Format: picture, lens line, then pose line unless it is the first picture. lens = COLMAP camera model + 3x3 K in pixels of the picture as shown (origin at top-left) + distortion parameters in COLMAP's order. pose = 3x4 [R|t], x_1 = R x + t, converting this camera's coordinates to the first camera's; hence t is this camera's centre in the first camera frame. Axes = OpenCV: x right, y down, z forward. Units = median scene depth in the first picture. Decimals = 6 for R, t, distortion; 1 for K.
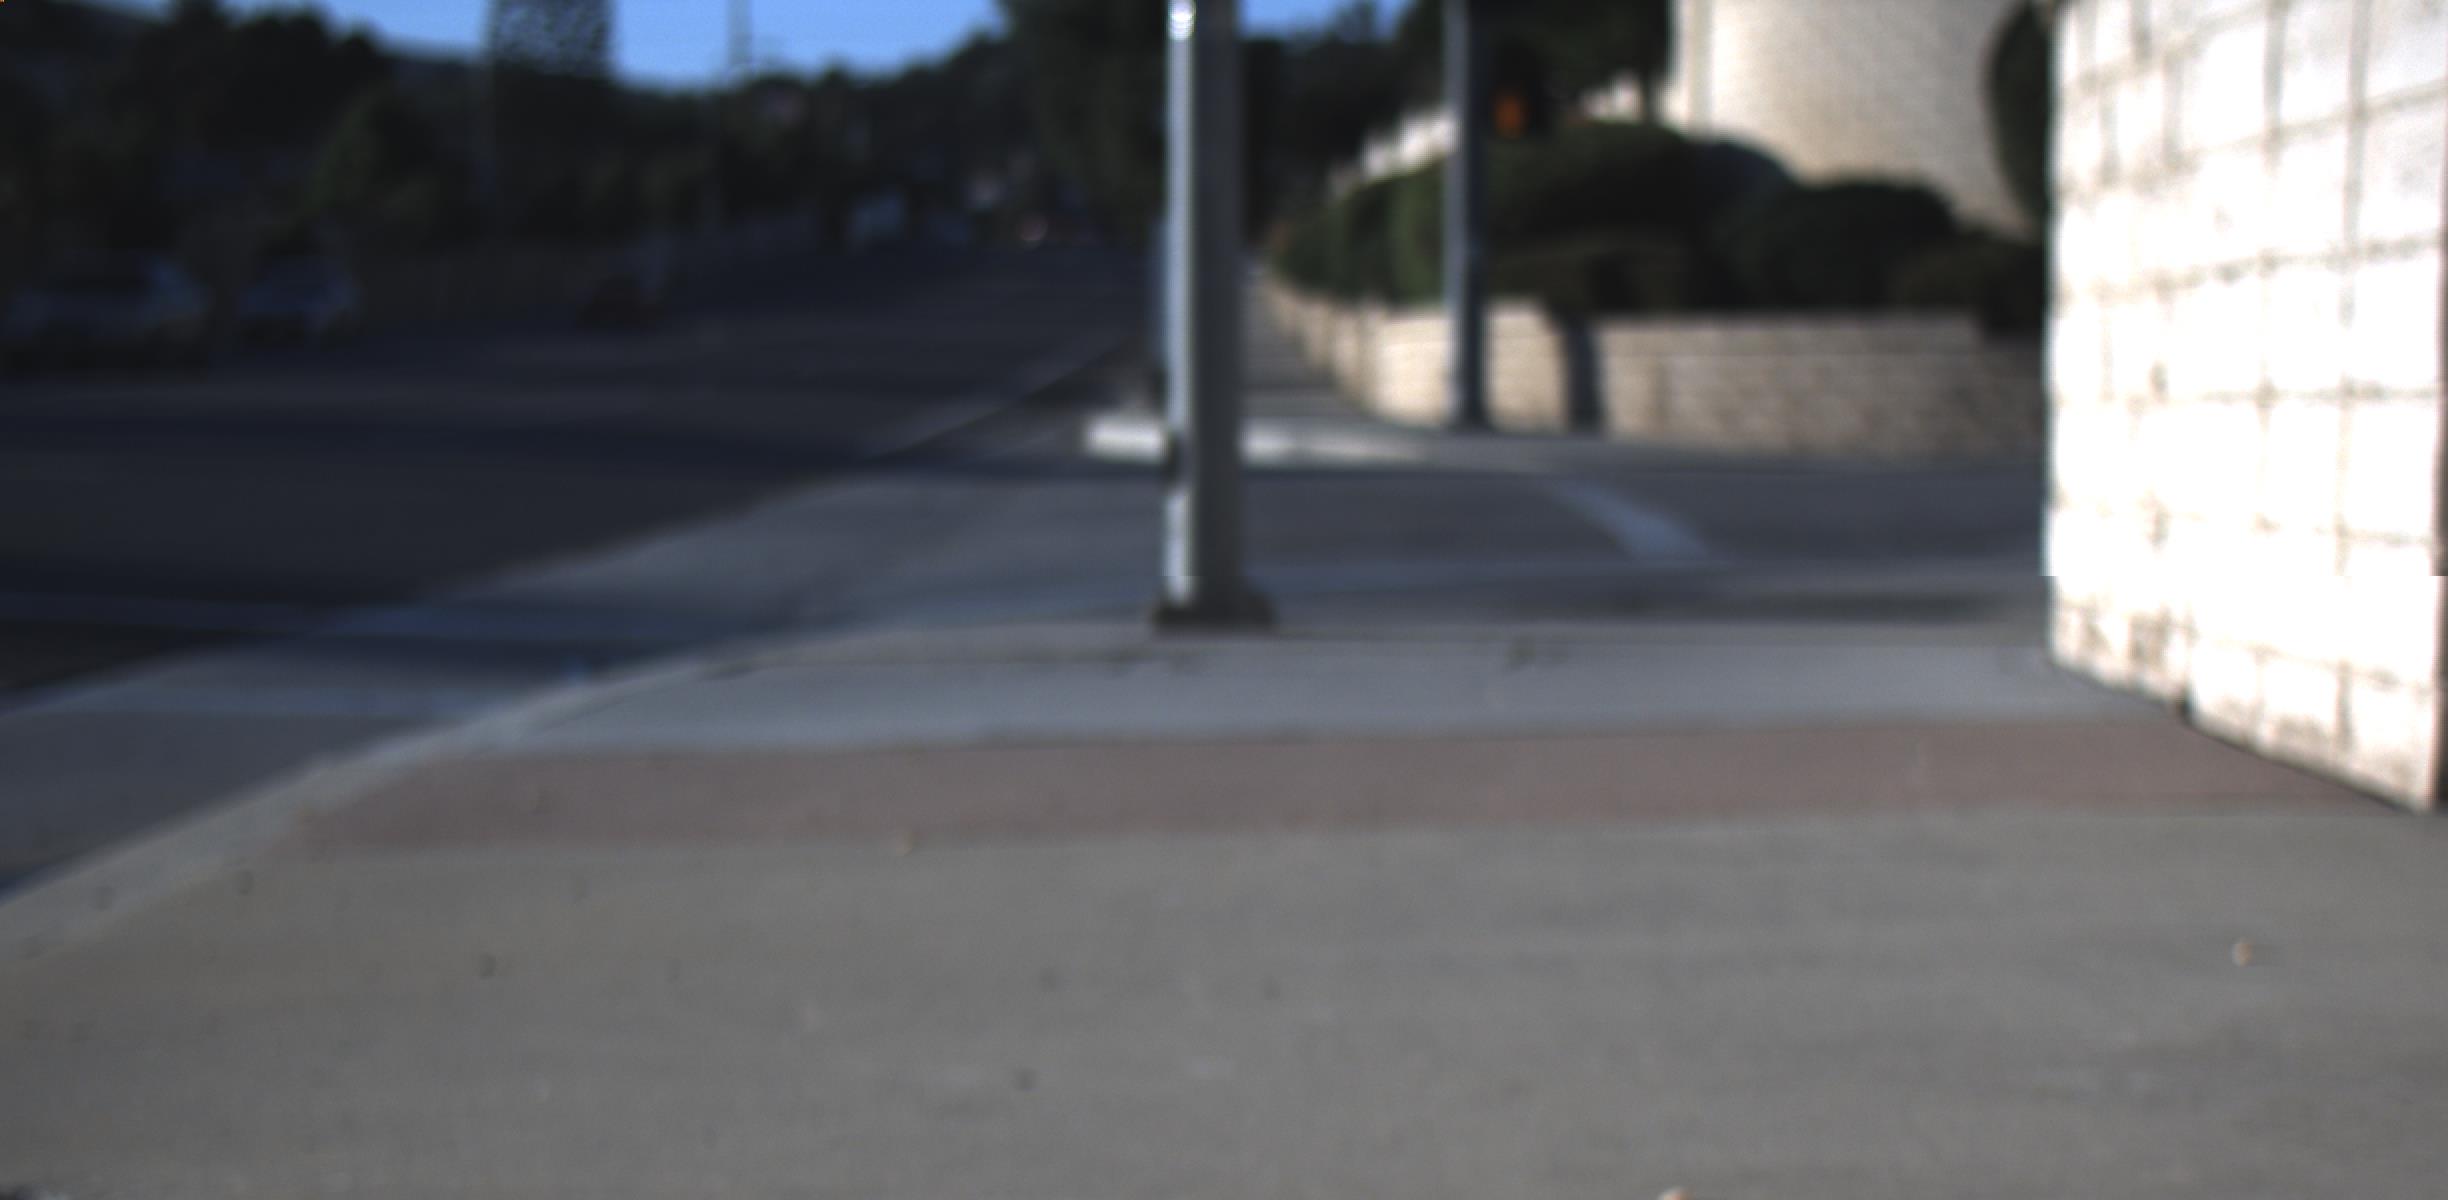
lens RADIAL K [[4109.1, 0, 1231.8], [0, 4109.1, 697.8], [0, 0, 1]] dist [-0.045306, 0.105404]
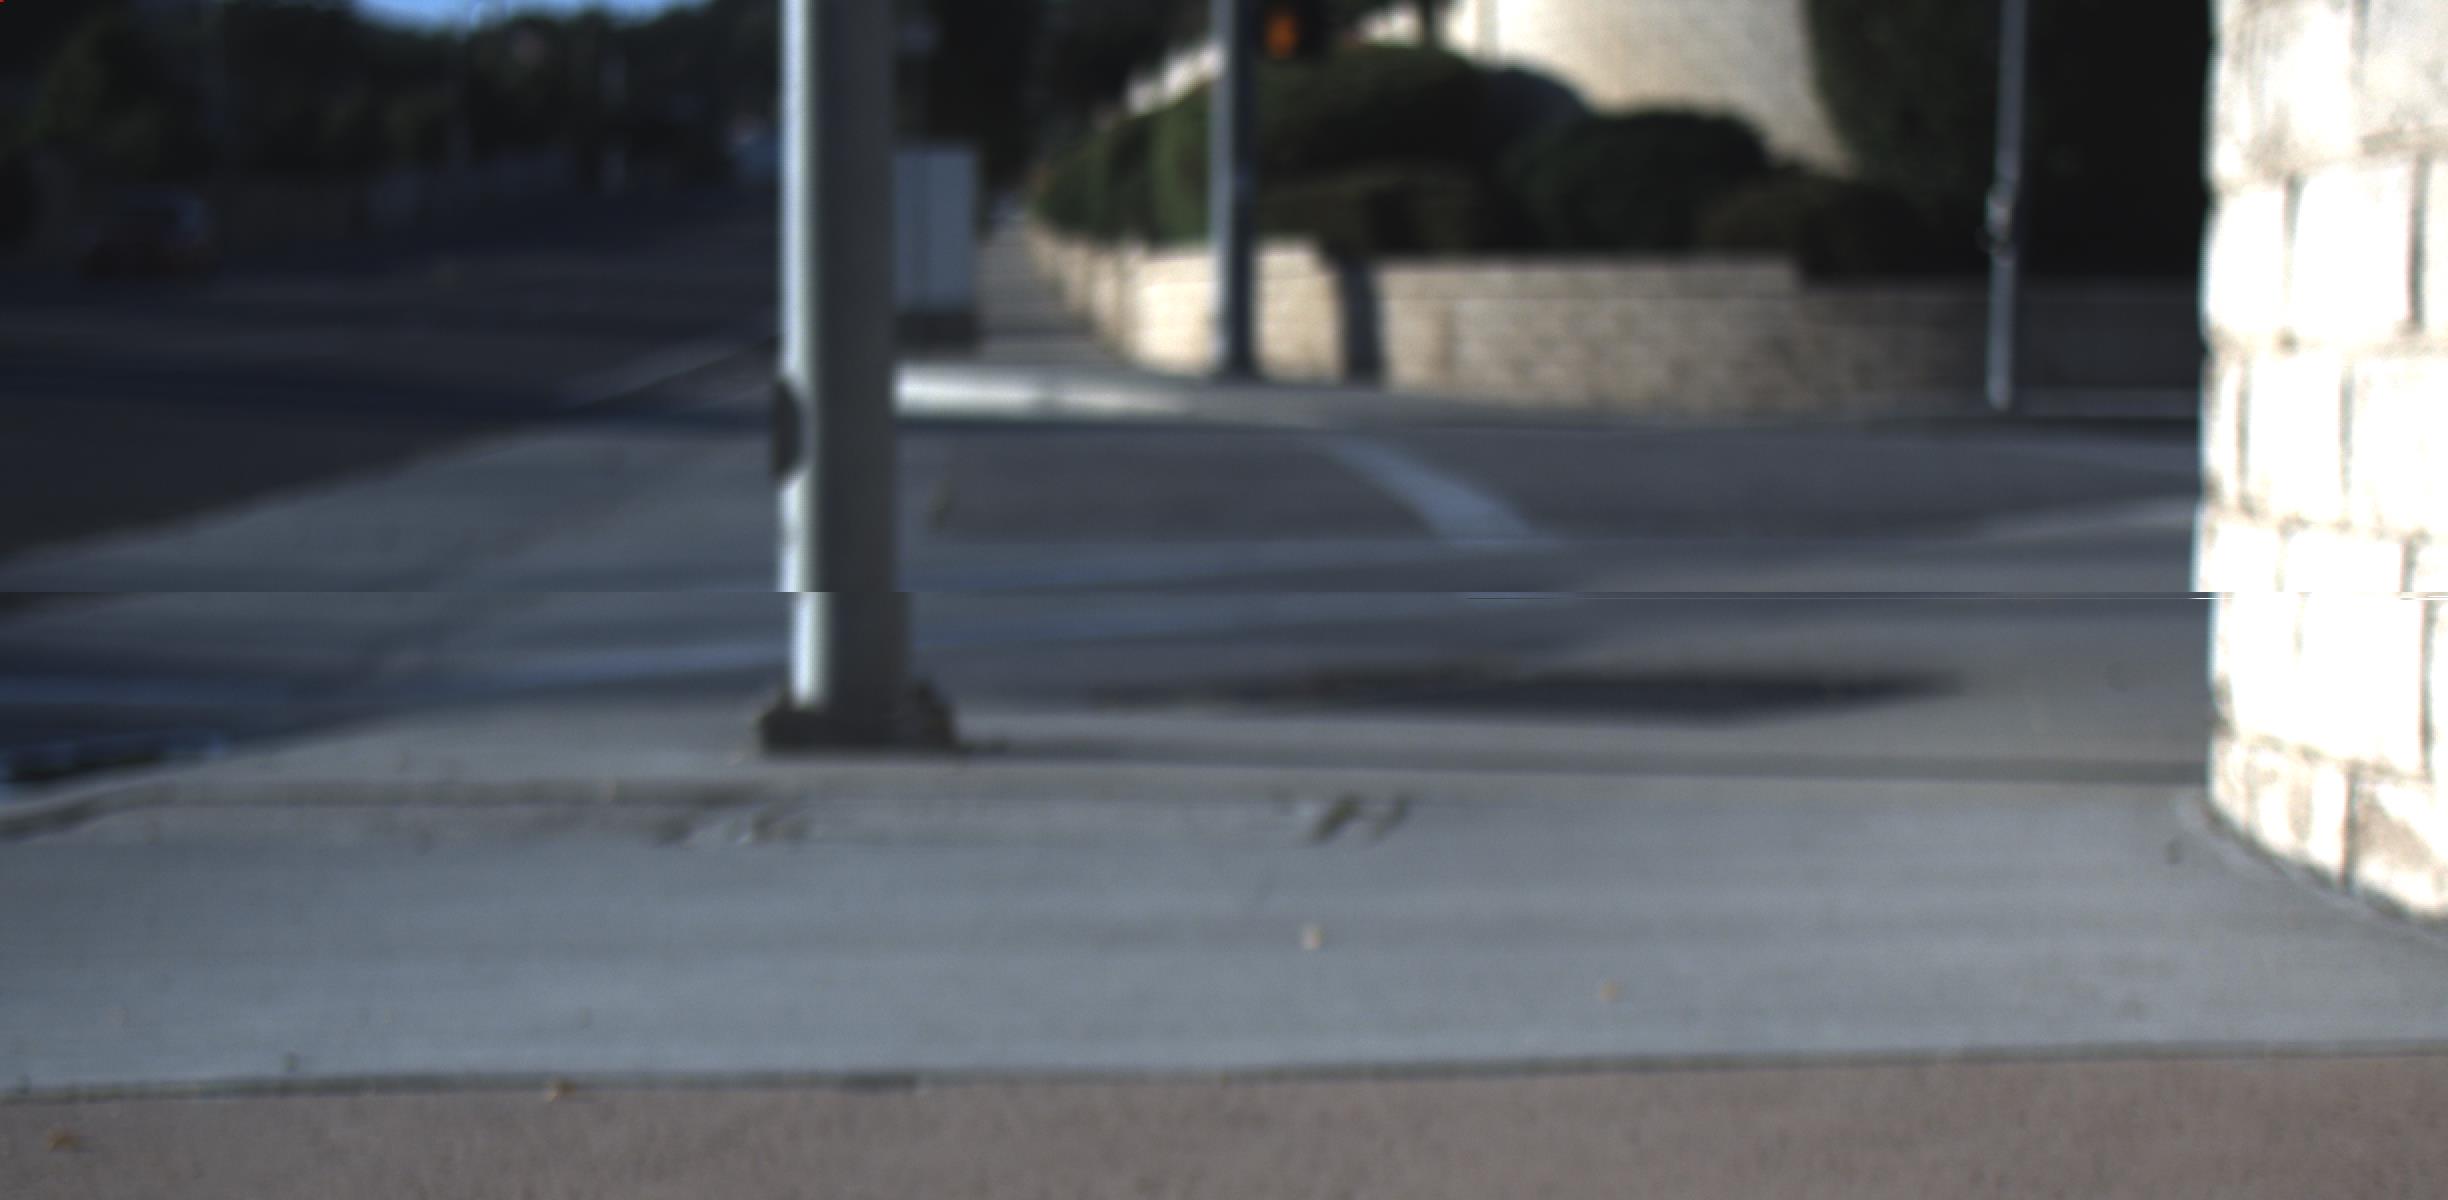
lens RADIAL K [[4109.1, 0, 1231.8], [0, 4109.1, 697.8], [0, 0, 1]] dist [-0.045306, 0.105404]
pose [[0.998351, 0.002197, 0.057361, 0.004421], [-0.002917, 0.999918, 0.012472, -0.005767], [-0.057329, -0.012618, 0.998276, 0.085887]]
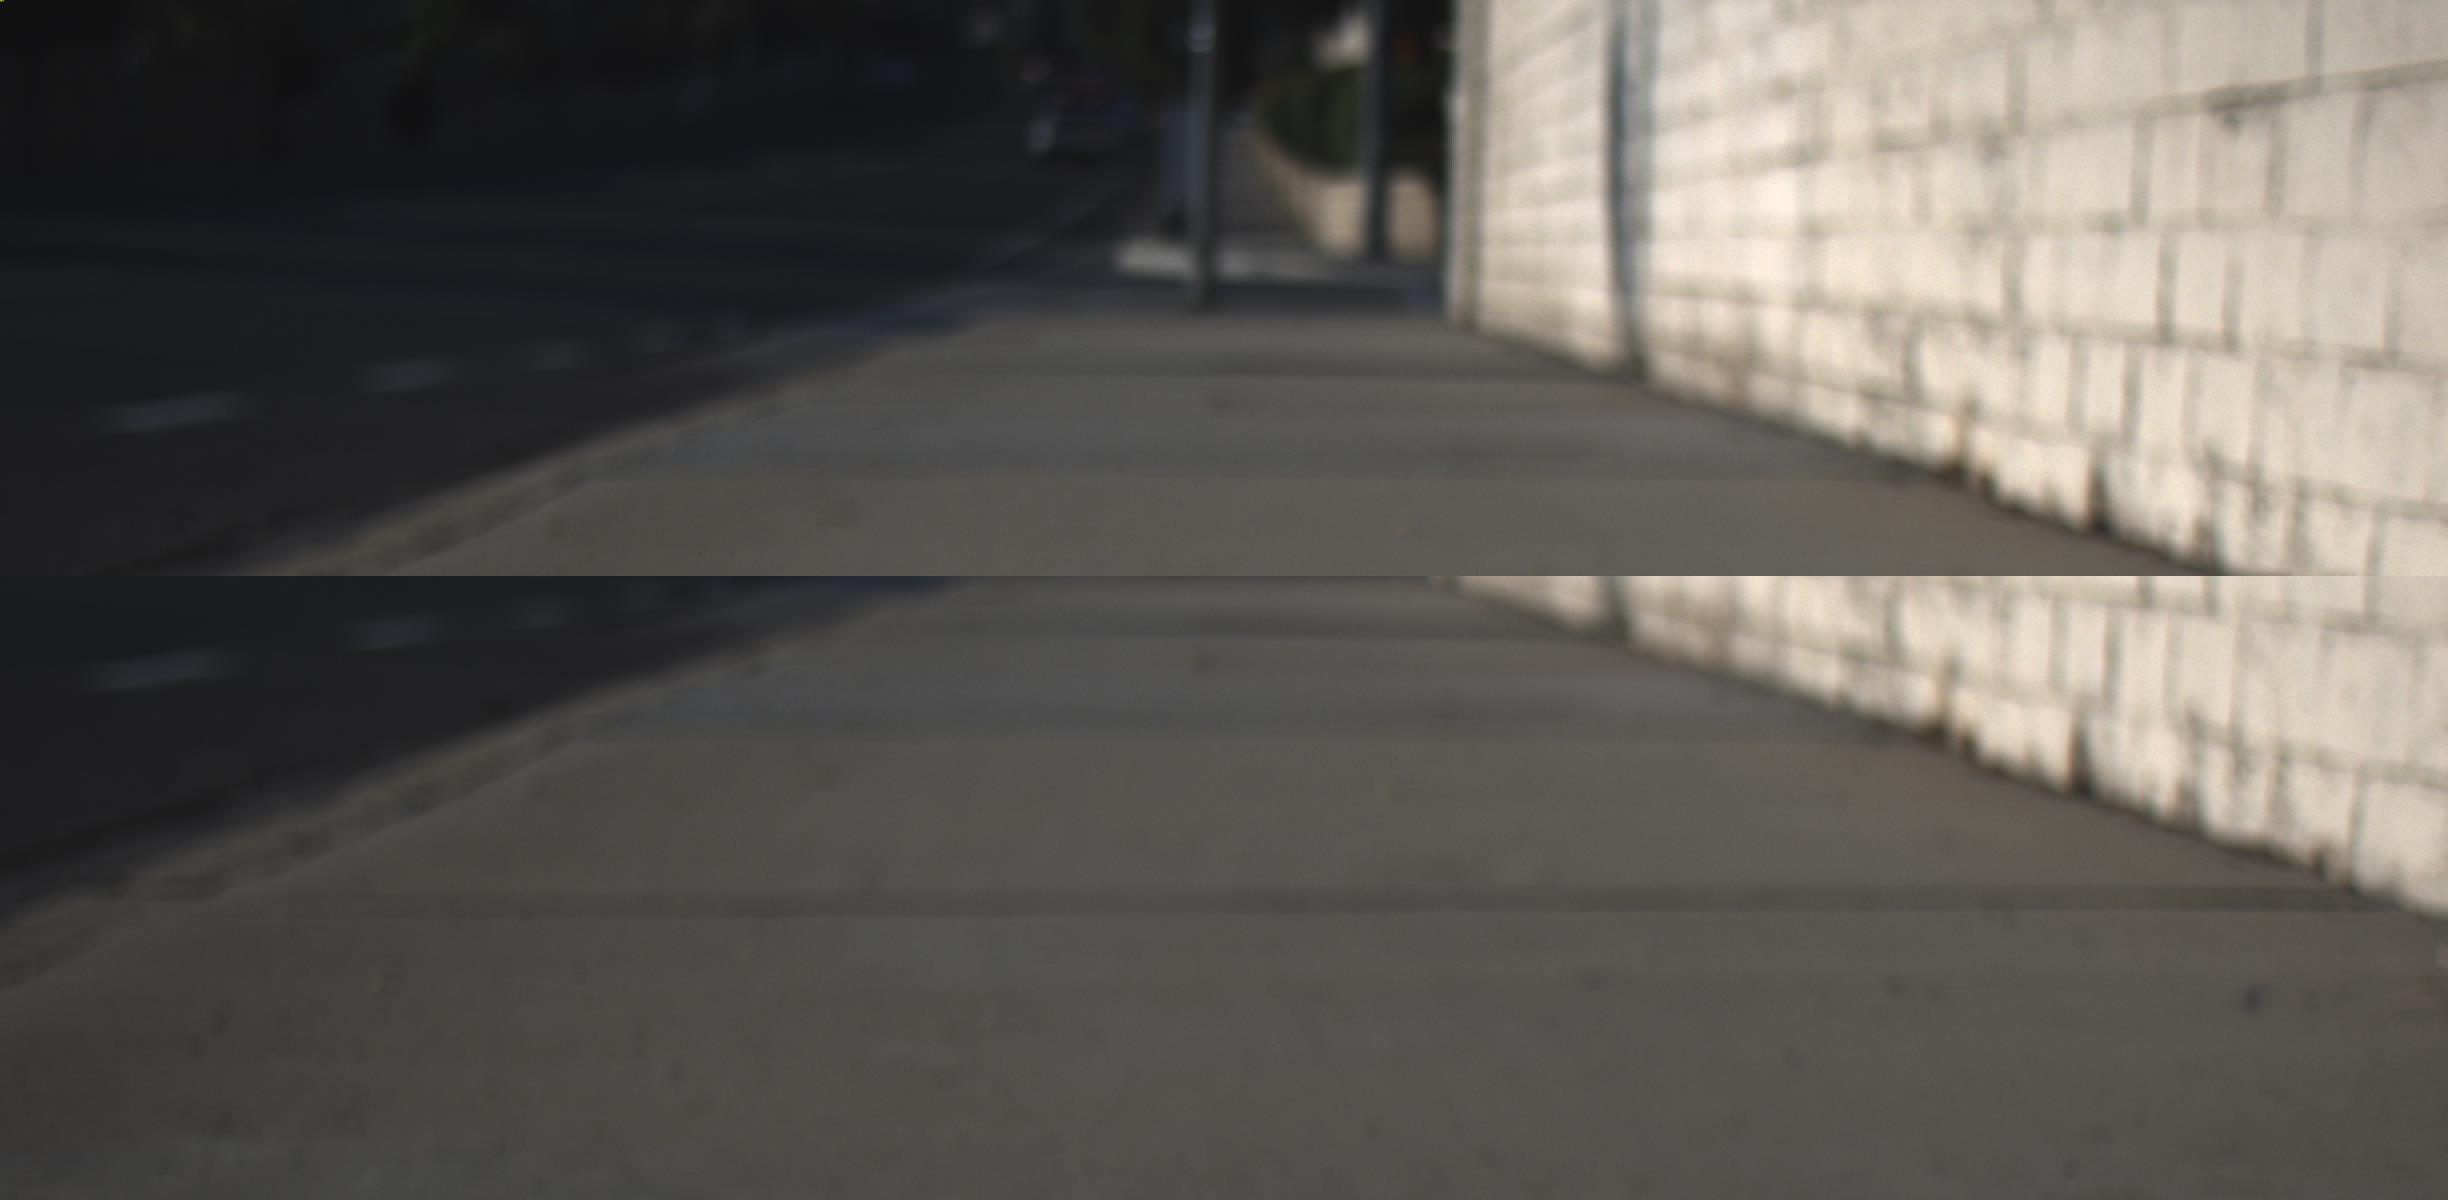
lens RADIAL K [[4109.1, 0, 1231.8], [0, 4109.1, 697.8], [0, 0, 1]] dist [-0.045306, 0.105404]
pose [[0.999757, 0.021452, 0.005080, 0.001917], [-0.021636, 0.998988, 0.039431, 0.036266], [-0.004229, -0.039531, 0.999209, -0.494639]]
